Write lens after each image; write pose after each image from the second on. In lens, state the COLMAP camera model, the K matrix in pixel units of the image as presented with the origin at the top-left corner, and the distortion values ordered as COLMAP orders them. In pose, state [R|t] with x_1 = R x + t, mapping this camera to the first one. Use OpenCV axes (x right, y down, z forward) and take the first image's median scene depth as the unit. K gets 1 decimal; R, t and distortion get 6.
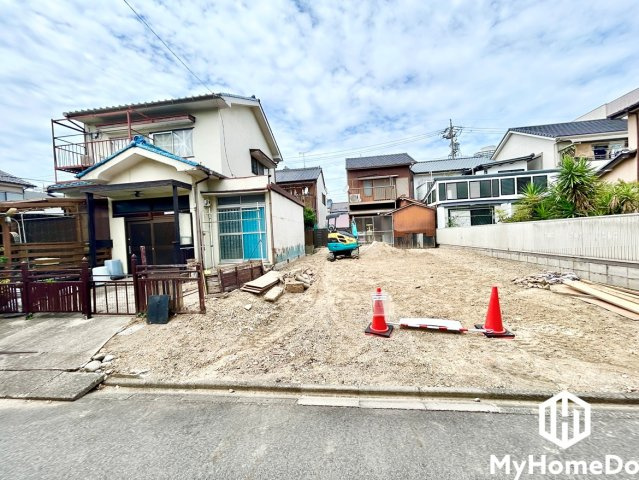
lens RADIAL K [[257.7, 0, 319.4], [0, 257.7, 240.6], [0, 0, 1]] dist [0.000023, 0.000682]
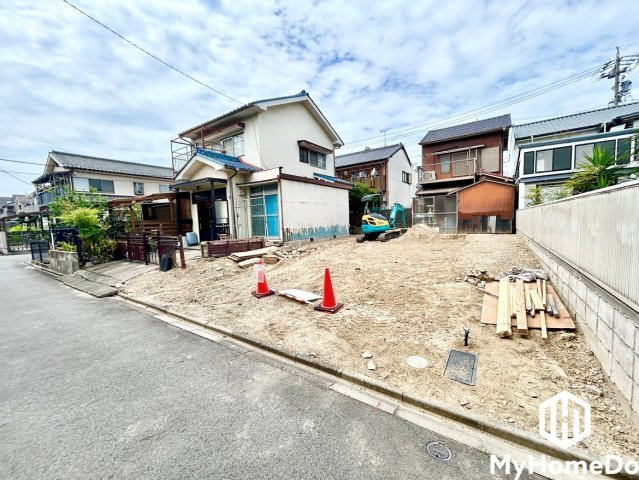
lens RADIAL K [[257.7, 0, 319.8], [0, 257.7, 241.7], [0, 0, 1]] dist [0.000023, 0.000682]
pose [[0.890728, 0.055261, -0.451166, 0.465266], [-0.016955, 0.995931, 0.088512, -0.015246], [0.454221, -0.071190, 0.888040, -0.005725]]
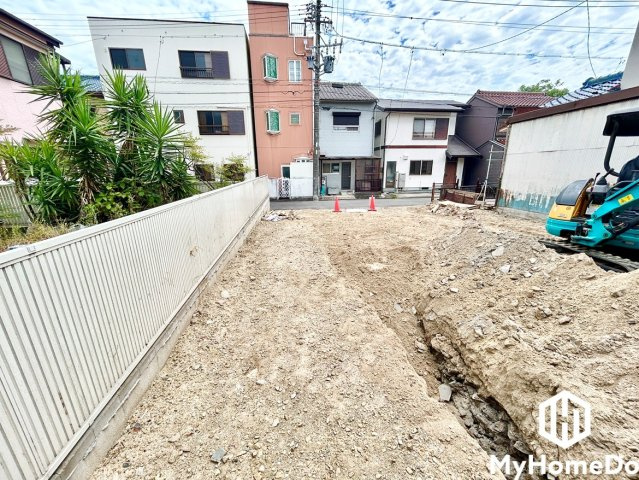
lens RADIAL K [[257.7, 0, 319.3], [0, 257.7, 241.5], [0, 0, 1]] dist [0.000023, 0.000682]
pose [[-0.969456, 0.123732, -0.211768, 0.647152], [0.055564, 0.951771, 0.301736, -0.102374], [0.238889, 0.280753, -0.929575, 1.604658]]
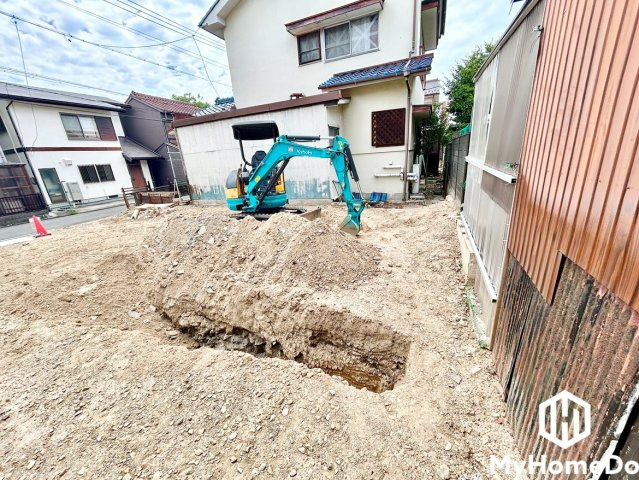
lens RADIAL K [[257.7, 0, 319.5], [0, 257.7, 241.2], [0, 0, 1]] dist [0.000023, 0.000682]
pose [[-0.261648, 0.367143, -0.892606, 0.680677], [0.070282, 0.929616, 0.361765, -0.096502], [0.962601, 0.031921, -0.269036, 1.647299]]
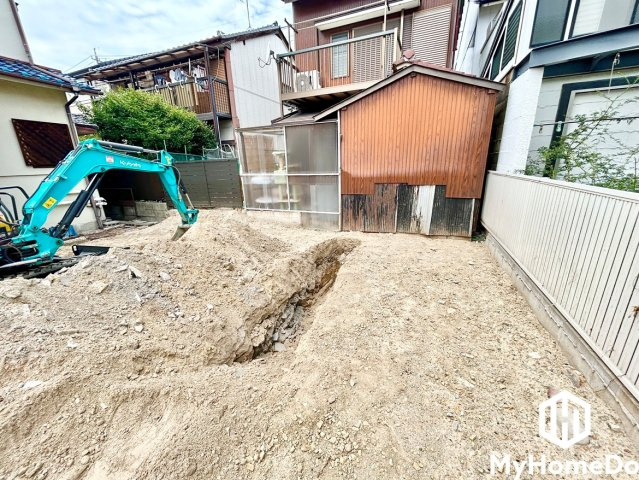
lens RADIAL K [[257.7, 0, 319.5], [0, 257.7, 241.6], [0, 0, 1]] dist [0.000023, 0.000682]
pose [[0.968306, 0.086988, -0.234128, 0.591832], [-0.016191, 0.957281, 0.288706, -0.084301], [0.249240, -0.275765, 0.928350, 1.158275]]
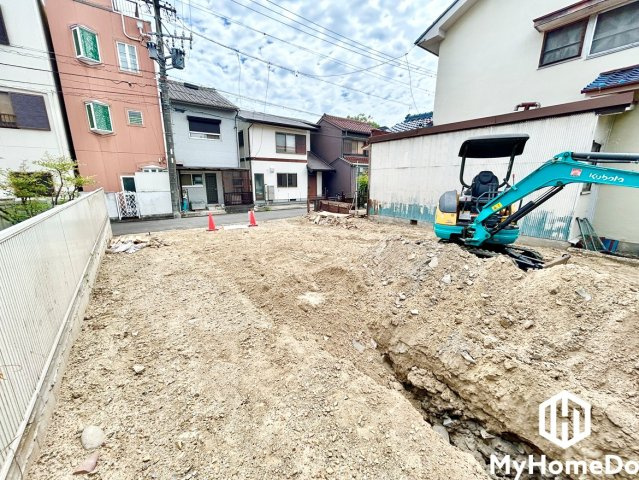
lens RADIAL K [[257.7, 0, 319.6], [0, 257.7, 241.5], [0, 0, 1]] dist [0.000023, 0.000682]
pose [[-0.717343, 0.212175, -0.663627, 0.681005], [0.024480, 0.959589, 0.280338, -0.101531], [0.696290, 0.184853, -0.693549, 1.477165]]
